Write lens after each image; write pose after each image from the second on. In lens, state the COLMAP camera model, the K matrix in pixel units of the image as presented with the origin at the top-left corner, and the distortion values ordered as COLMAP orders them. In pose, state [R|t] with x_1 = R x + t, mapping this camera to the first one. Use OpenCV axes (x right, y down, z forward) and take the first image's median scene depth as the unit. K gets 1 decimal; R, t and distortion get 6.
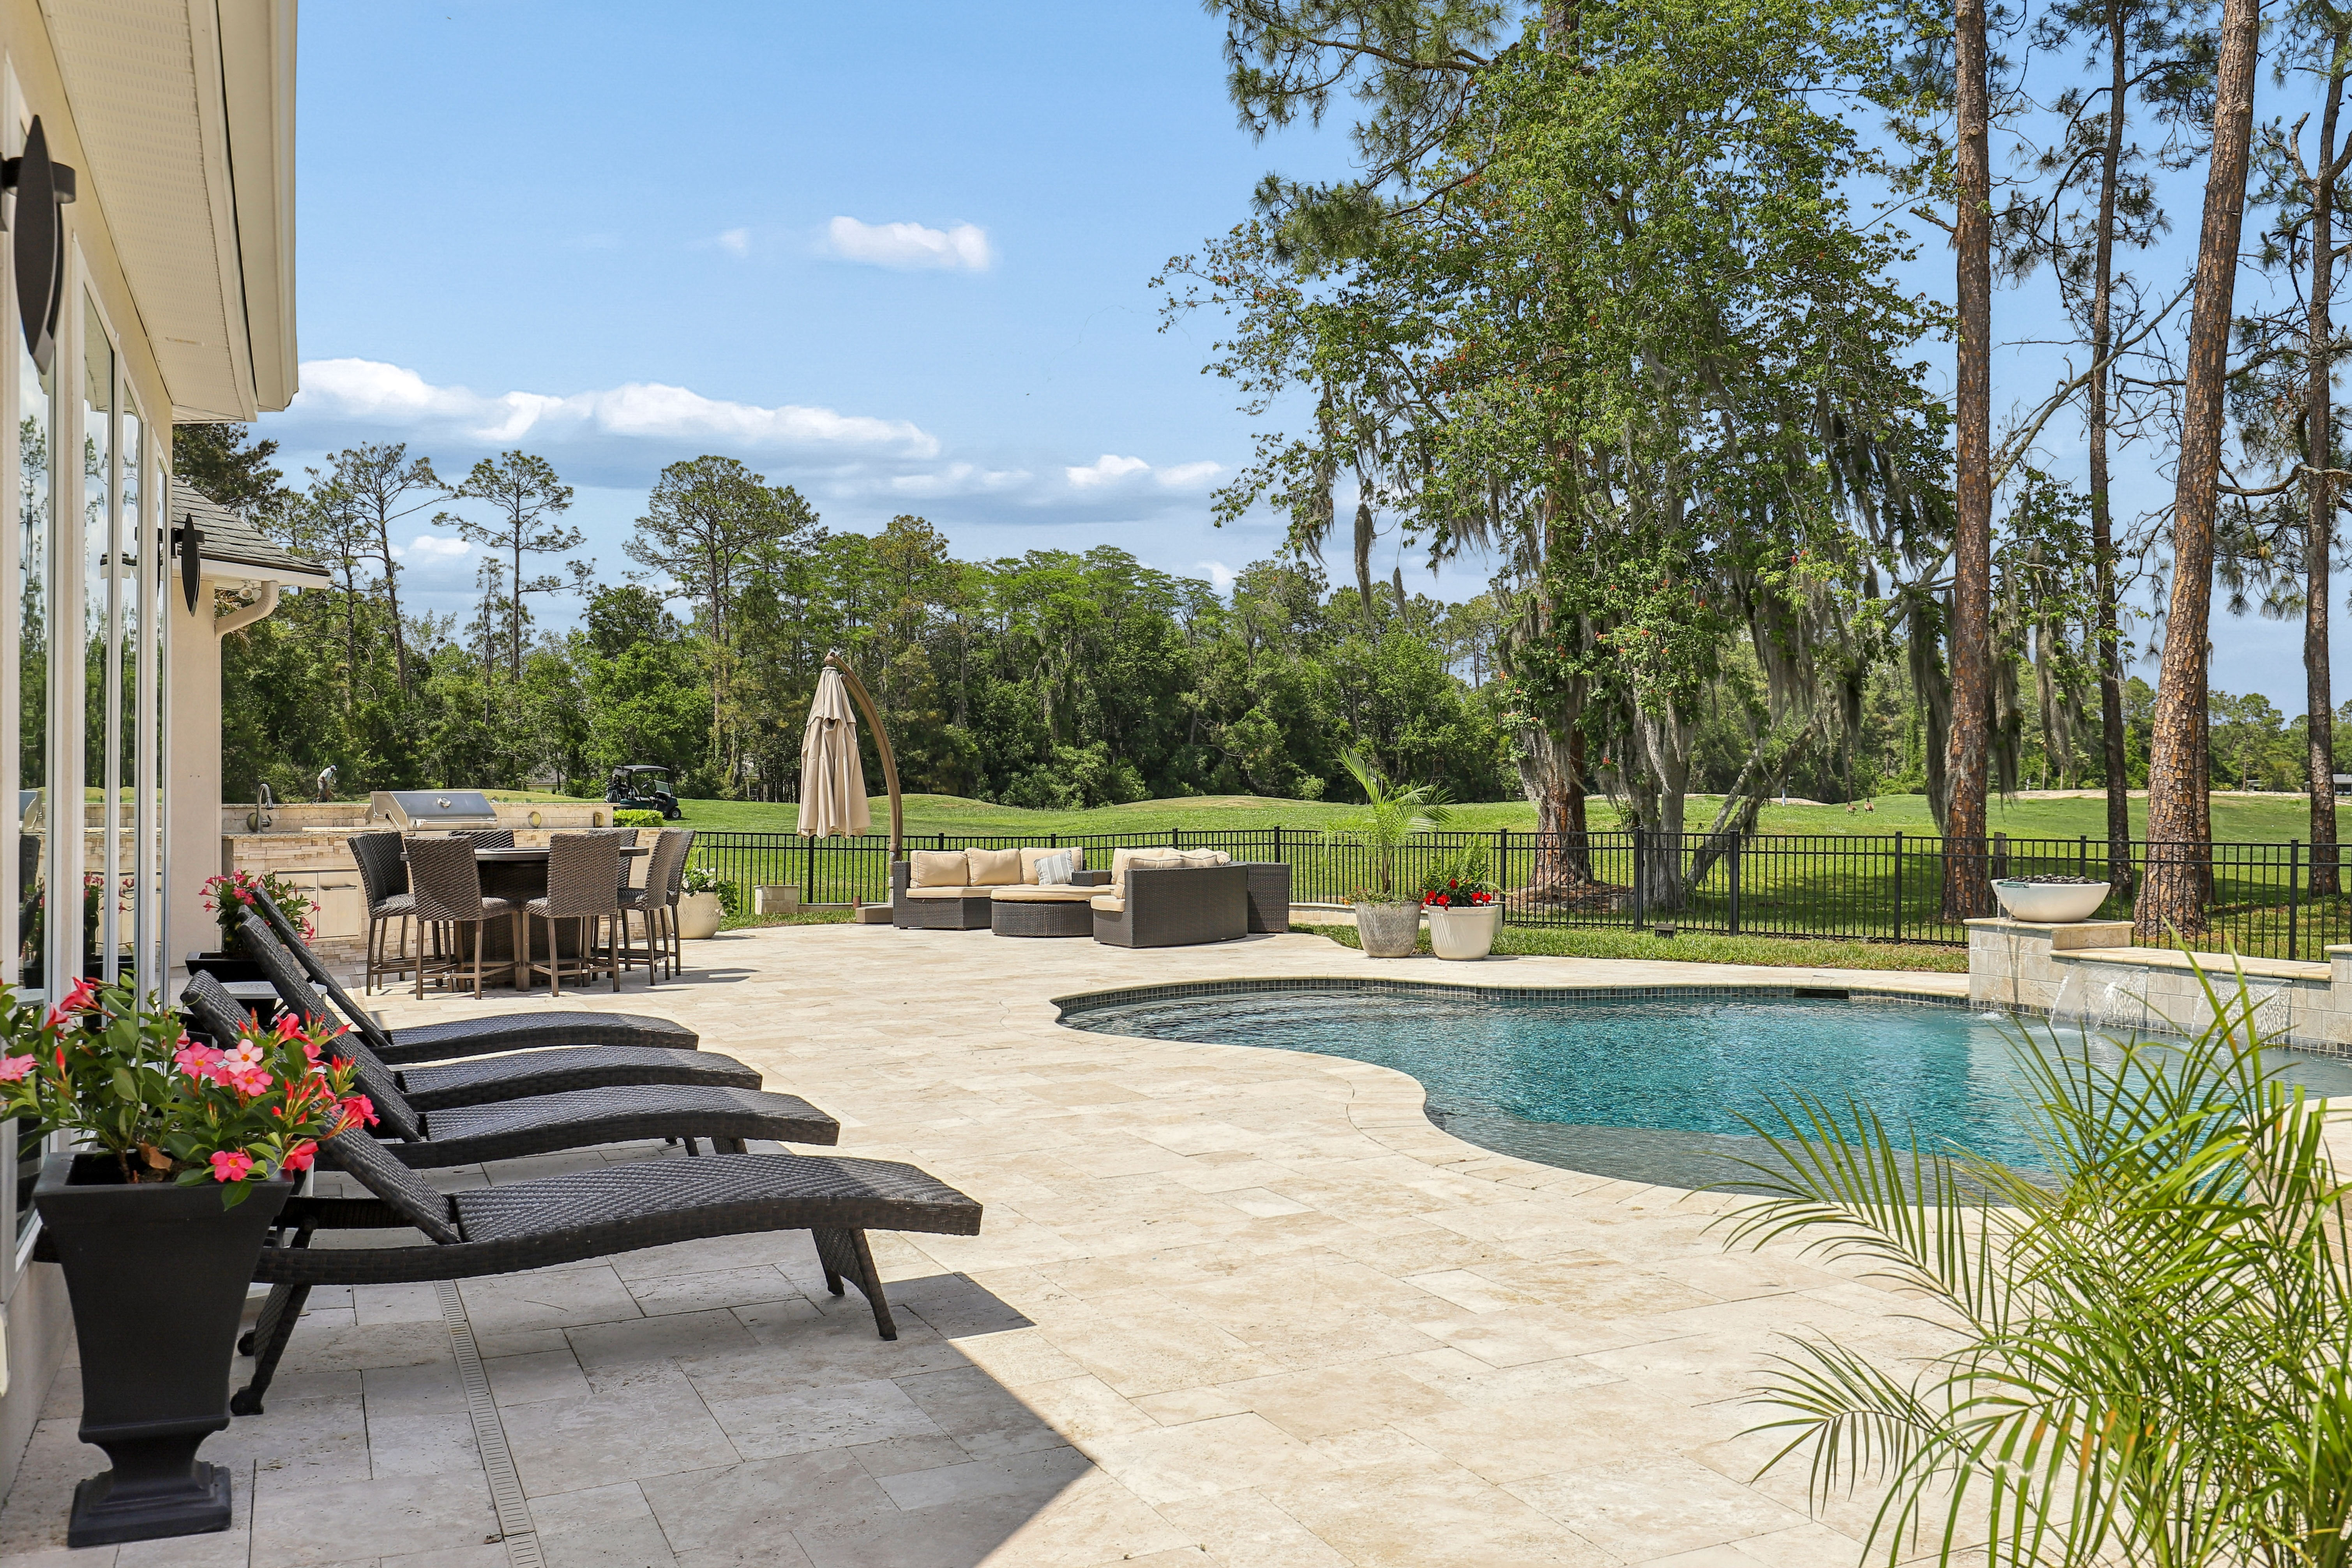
lens RADIAL K [[1935.3, 0, 1166.3], [0, 1935.3, 785.9], [0, 0, 1]] dist [0.010746, -0.022314]
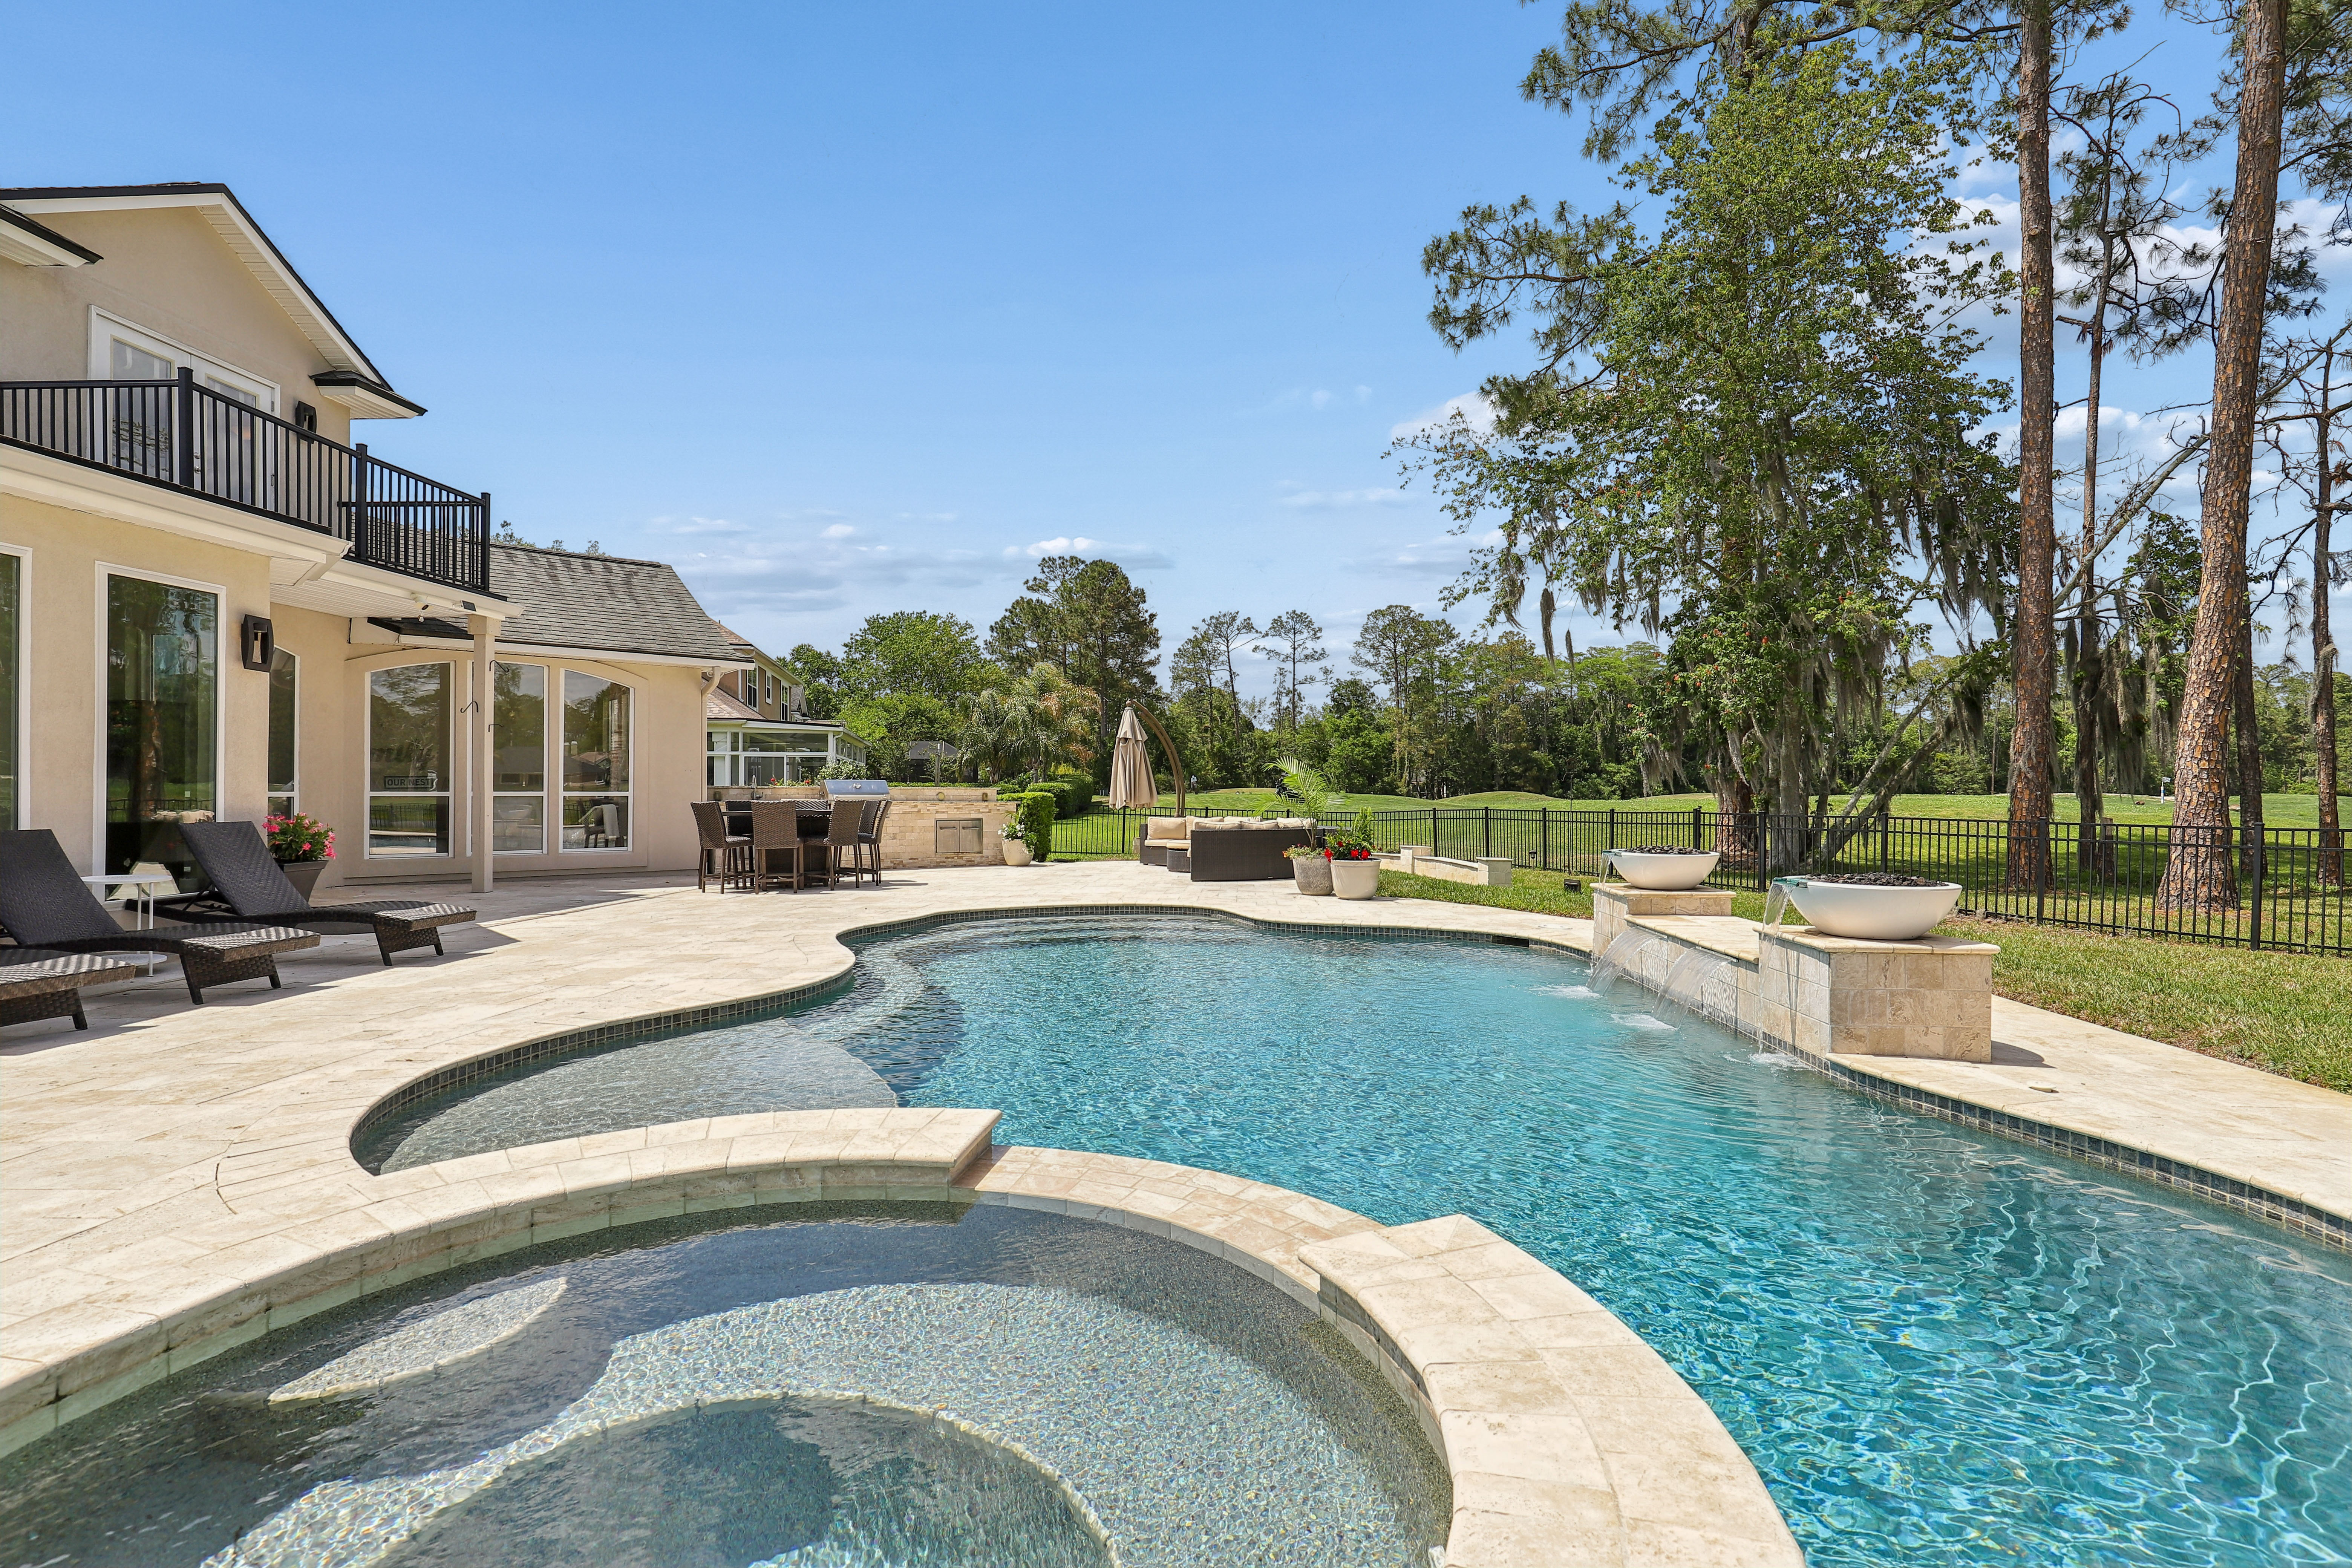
lens RADIAL K [[1066.2, 0, 1117.3], [0, 1066.2, 780.9], [0, 0, 1]] dist [0.002377, -0.001613]
pose [[0.892500, -0.000512, -0.451047, 0.185815], [-0.001673, 0.999989, -0.004447, 0.005378], [0.451044, 0.004724, 0.892489, 0.137577]]
